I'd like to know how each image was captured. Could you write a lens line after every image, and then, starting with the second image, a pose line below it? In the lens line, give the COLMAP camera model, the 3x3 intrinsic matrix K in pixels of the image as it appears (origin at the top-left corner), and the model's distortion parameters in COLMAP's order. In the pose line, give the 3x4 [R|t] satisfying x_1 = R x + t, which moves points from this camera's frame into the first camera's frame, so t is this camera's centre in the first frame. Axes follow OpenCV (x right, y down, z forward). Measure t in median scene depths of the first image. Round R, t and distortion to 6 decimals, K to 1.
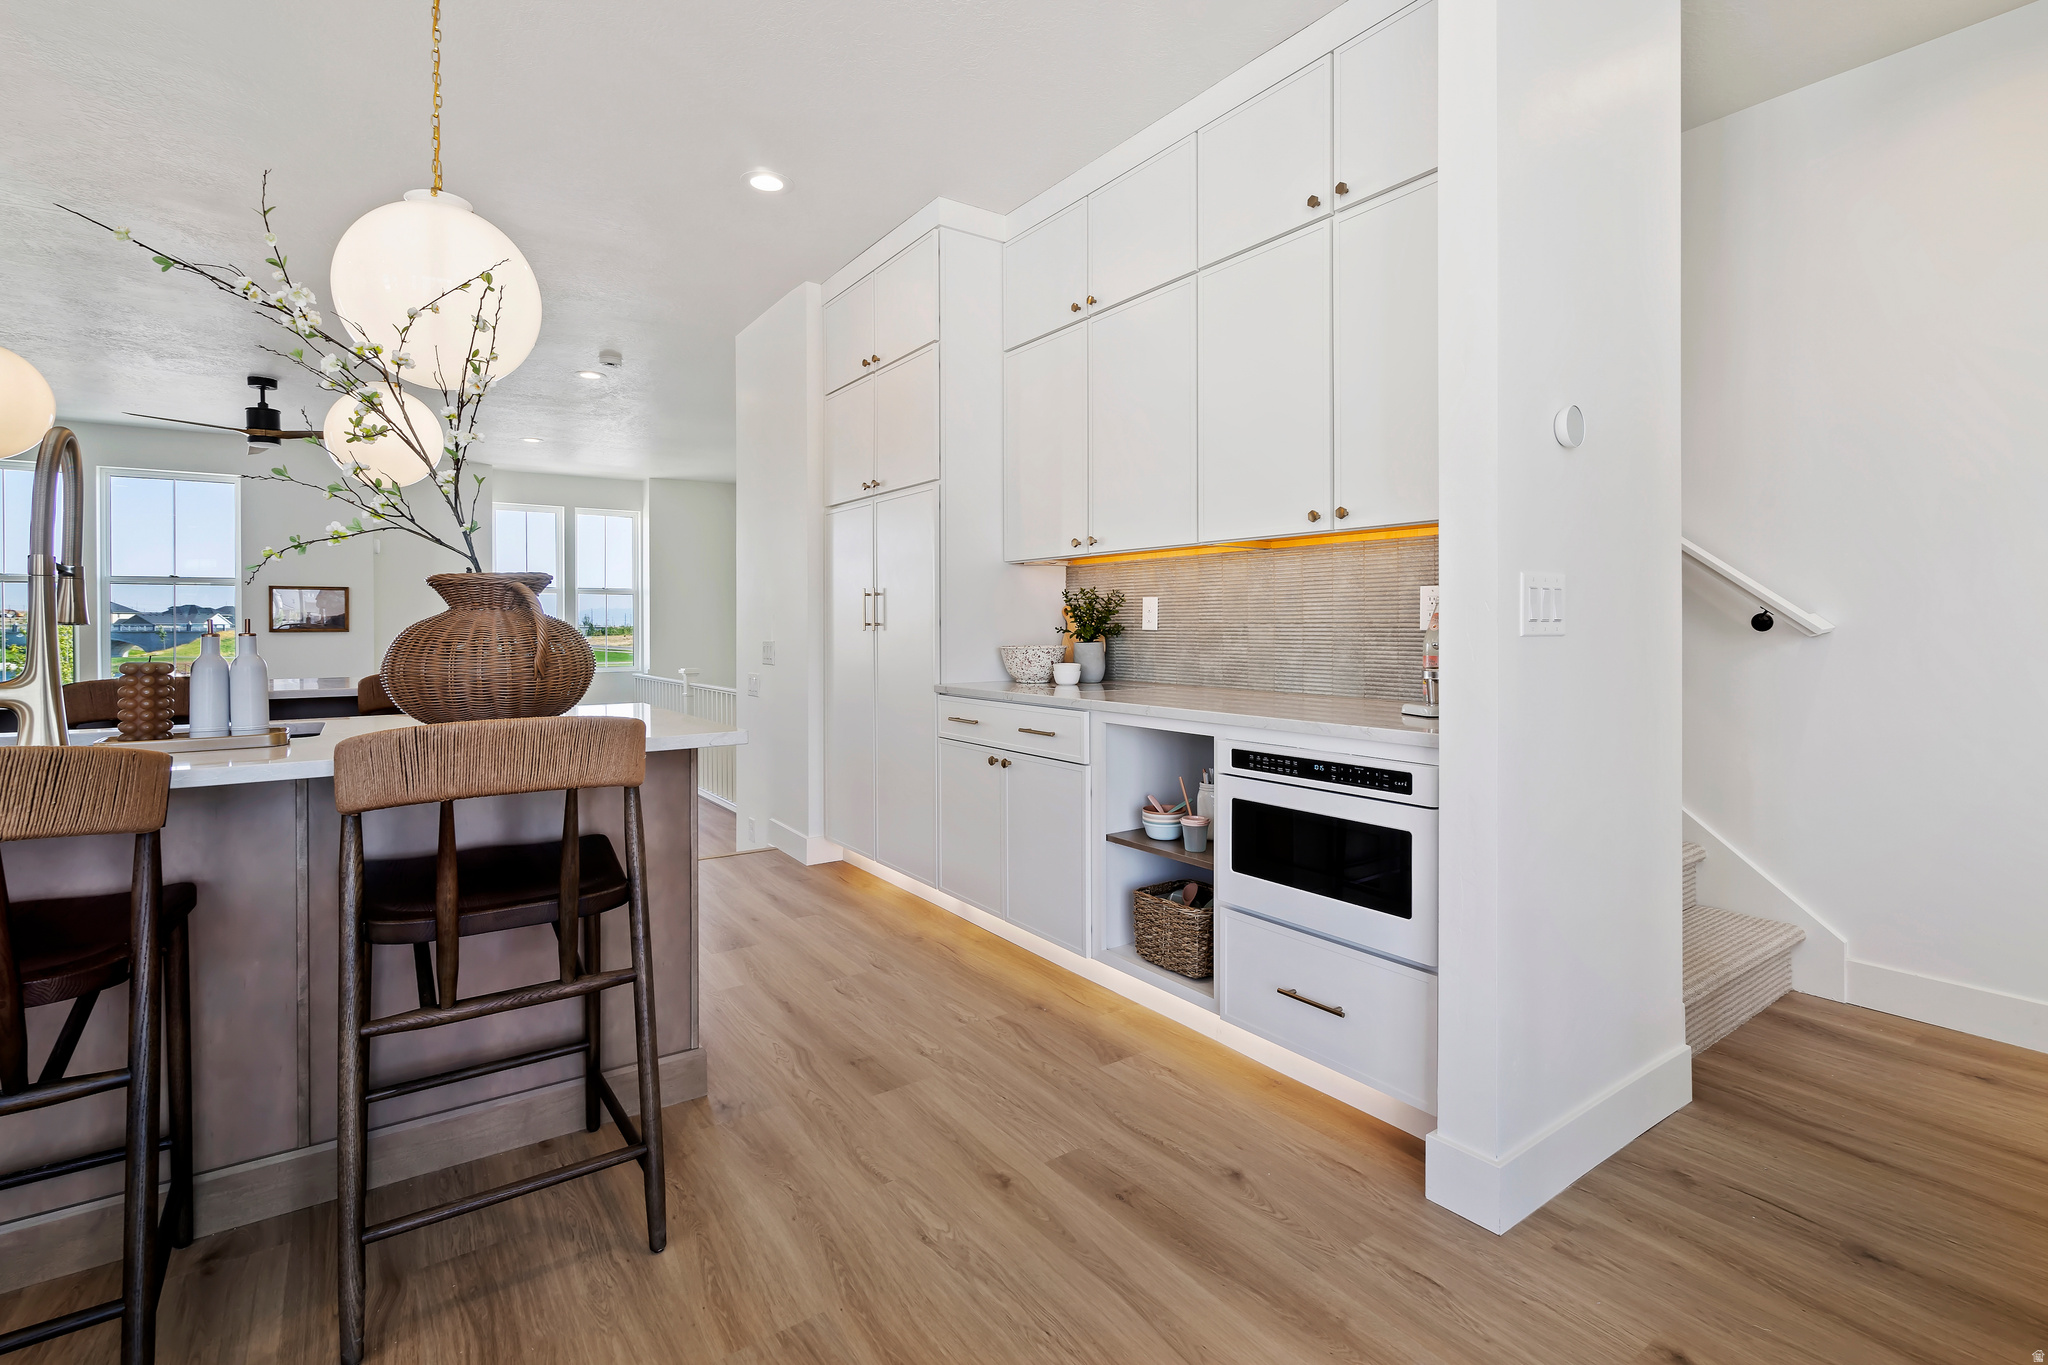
lens RADIAL K [[950.7, 0, 1038.0], [0, 950.7, 634.5], [0, 0, 1]] dist [-0.005527, 0.001664]
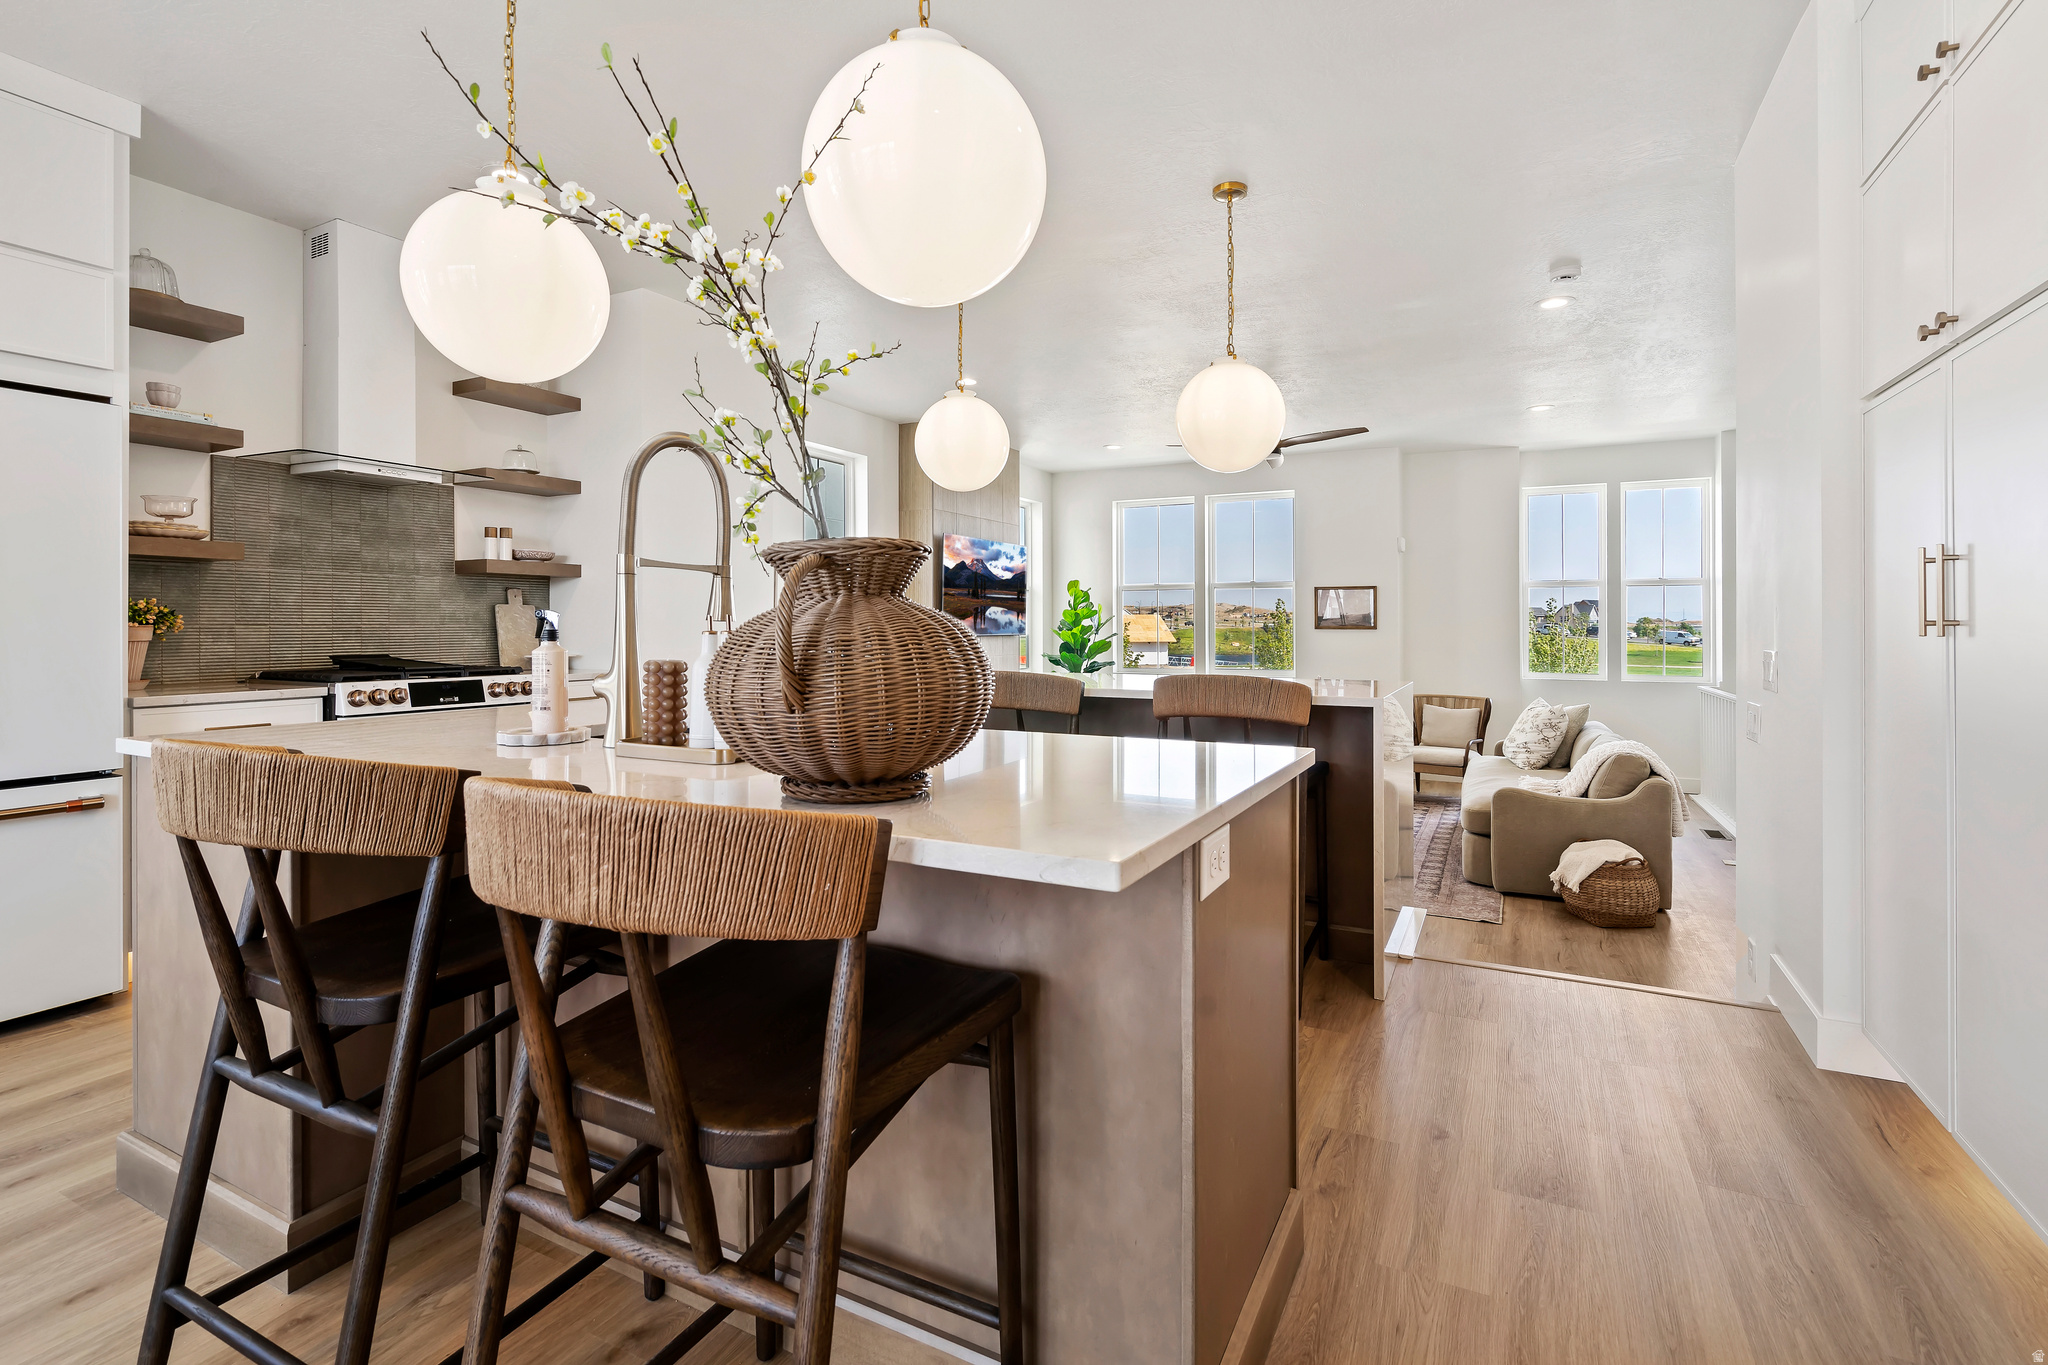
lens RADIAL K [[963.1, 0, 1017.2], [0, 963.1, 624.7], [0, 0, 1]] dist [0.001229, 0.000070]
pose [[0.463873, 0.003408, -0.885895, 0.017395], [-0.011568, 0.999931, -0.002211, -0.001782], [0.885826, 0.011274, 0.463880, 0.183117]]
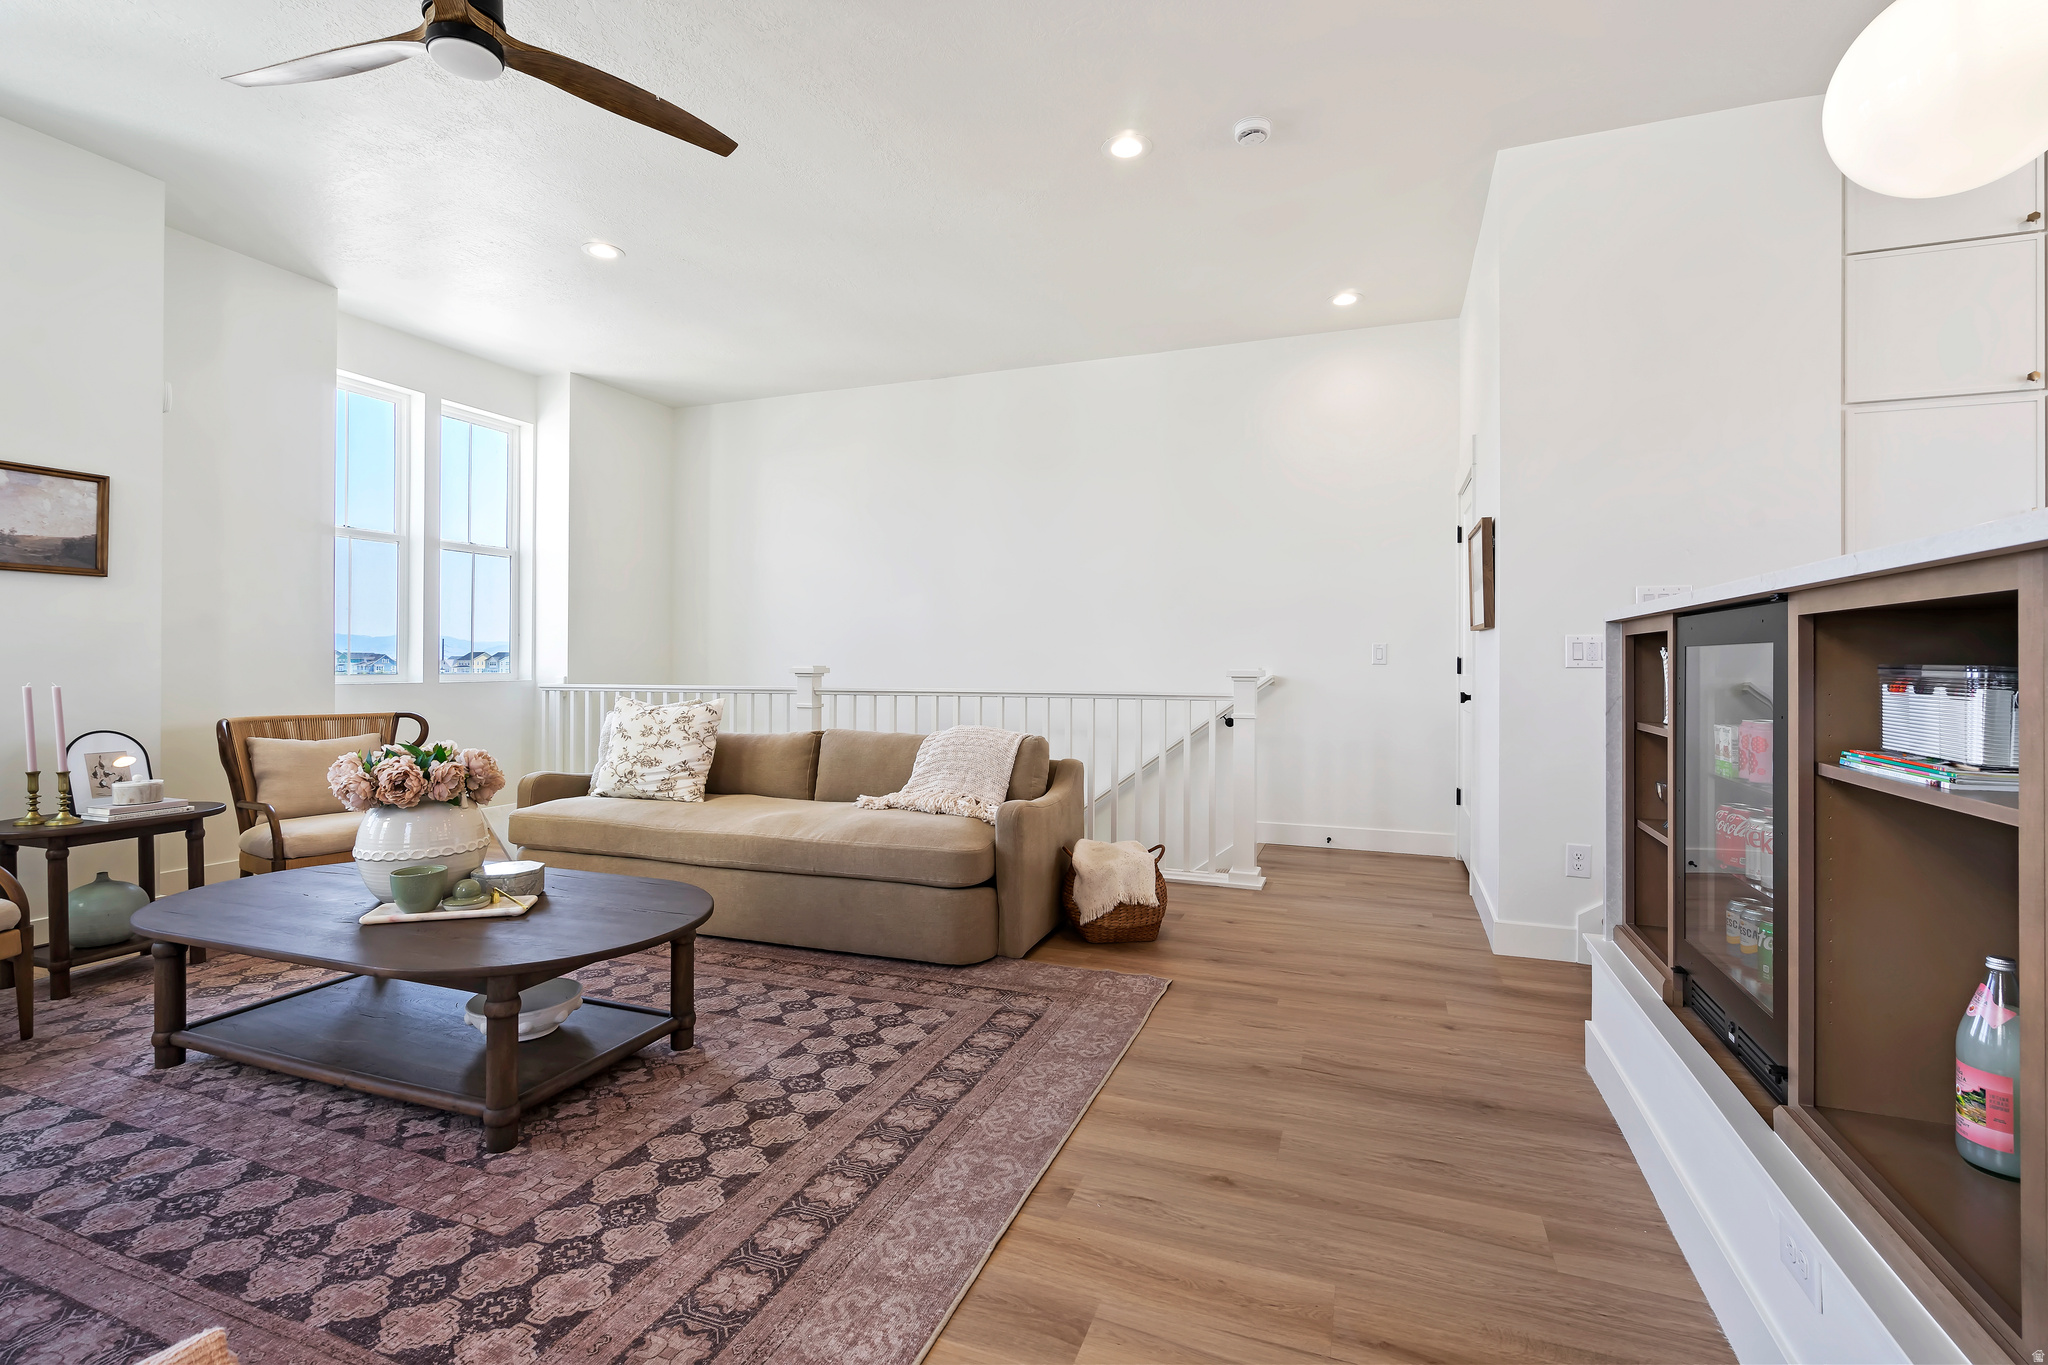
lens RADIAL K [[919.6, 0, 1039.1], [0, 919.6, 661.3], [0, 0, 1]] dist [-0.002379, 0.001005]
pose [[0.823978, 0.008351, 0.566560, -0.652471], [0.000203, 0.999887, -0.015033, 0.045781], [-0.566621, 0.012502, 0.823884, 0.427067]]
